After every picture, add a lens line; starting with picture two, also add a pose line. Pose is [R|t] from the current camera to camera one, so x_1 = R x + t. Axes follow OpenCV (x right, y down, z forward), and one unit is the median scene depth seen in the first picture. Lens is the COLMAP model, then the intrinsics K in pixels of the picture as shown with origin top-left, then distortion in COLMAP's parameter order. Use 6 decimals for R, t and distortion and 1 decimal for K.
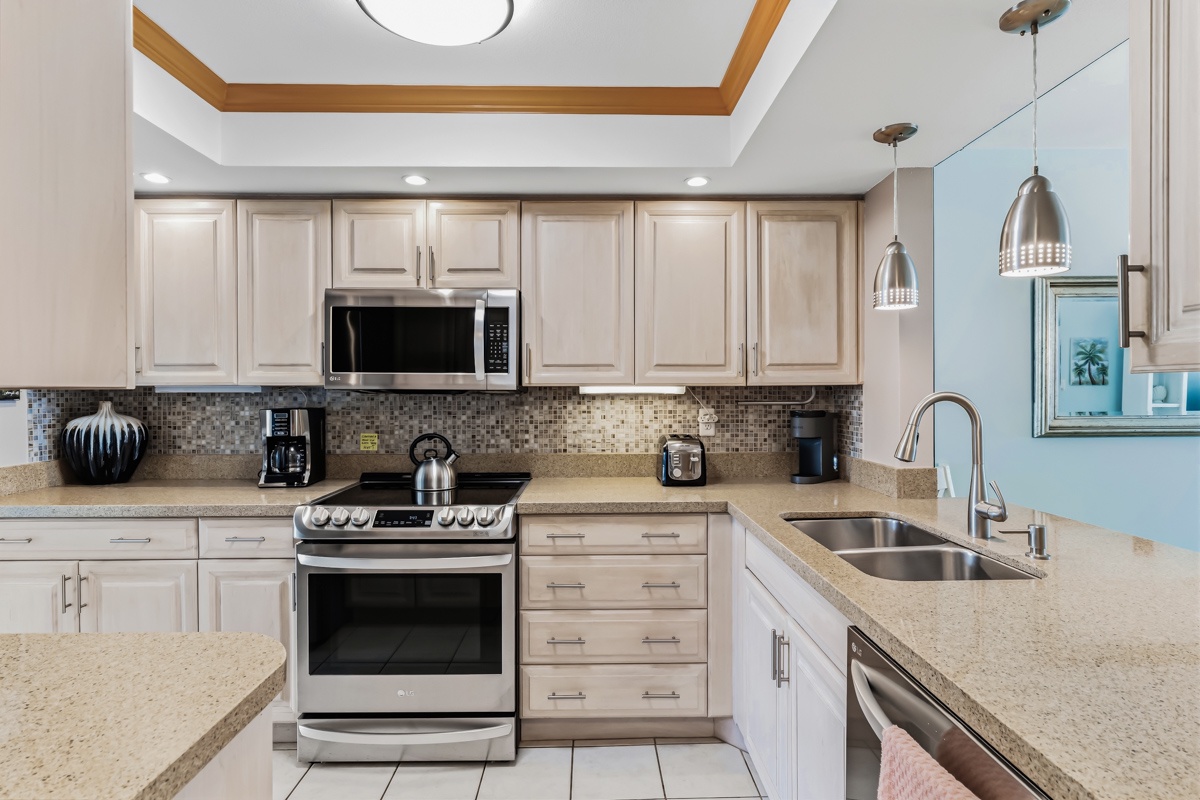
lens RADIAL K [[607.3, 0, 598.8], [0, 607.3, 394.6], [0, 0, 1]] dist [-0.001300, 0.000040]
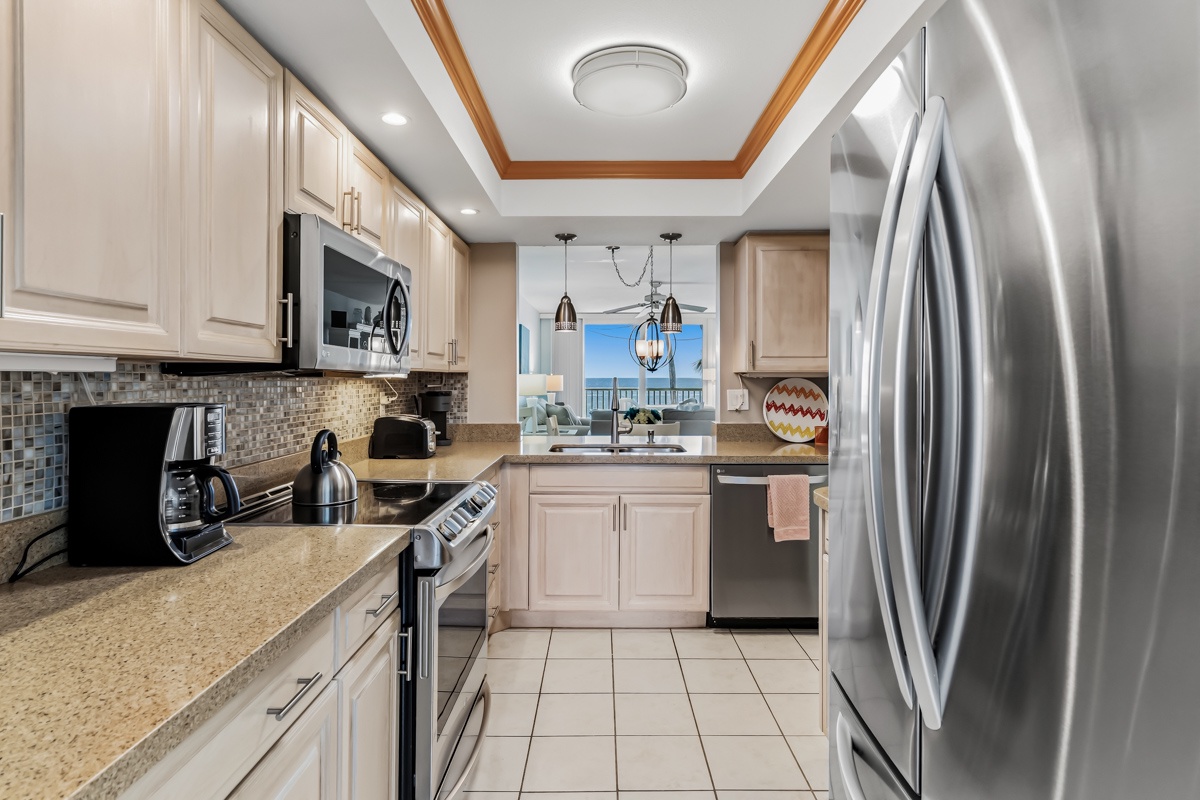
lens RADIAL K [[616.2, 0, 598.8], [0, 616.2, 400.6], [0, 0, 1]] dist [0.002170, 0.001012]
pose [[0.024774, -0.032189, 0.999175, -0.944835], [0.005325, 0.999472, 0.032067, 0.004842], [-0.999679, 0.004526, 0.024932, 0.579251]]
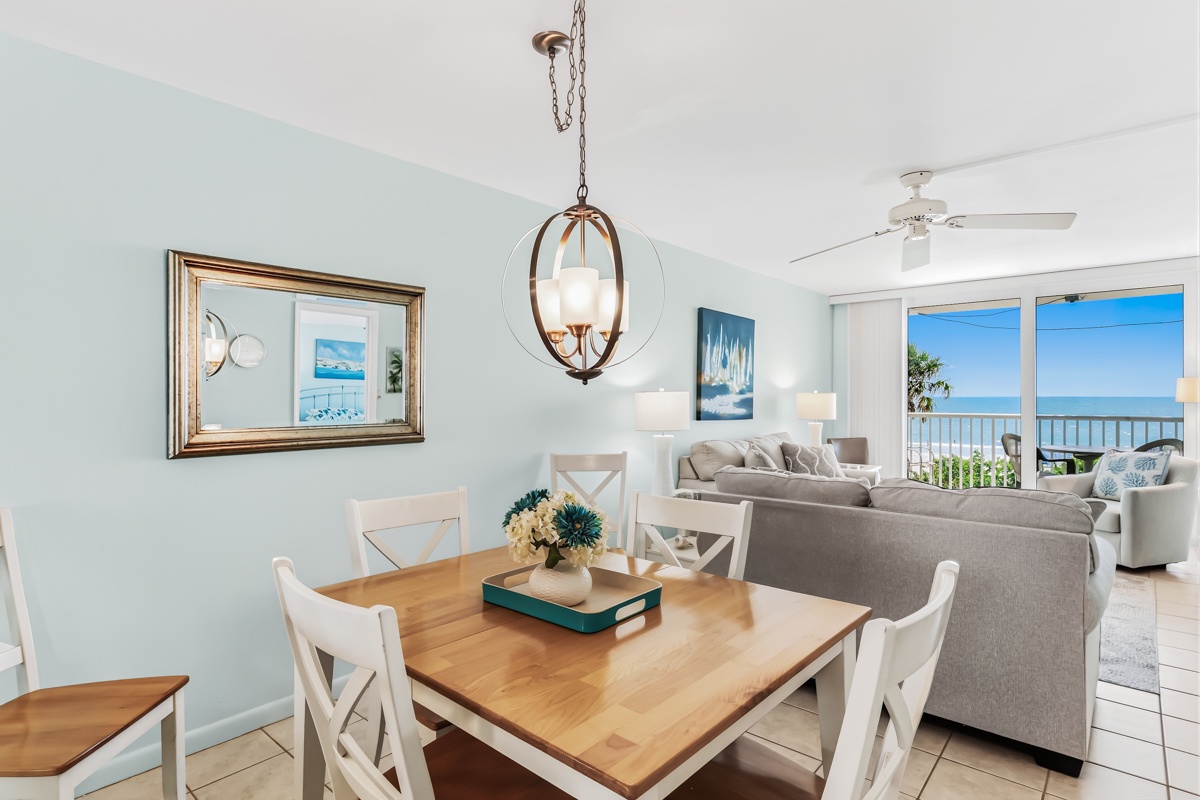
lens RADIAL K [[616.2, 0, 598.8], [0, 616.2, 400.6], [0, 0, 1]] dist [0.002170, 0.001012]
pose [[0.660293, -0.001774, 0.751006, 0.505943], [0.002565, 0.999997, 0.000106, -0.001909], [-0.751003, 0.001856, 0.660296, 0.077214]]
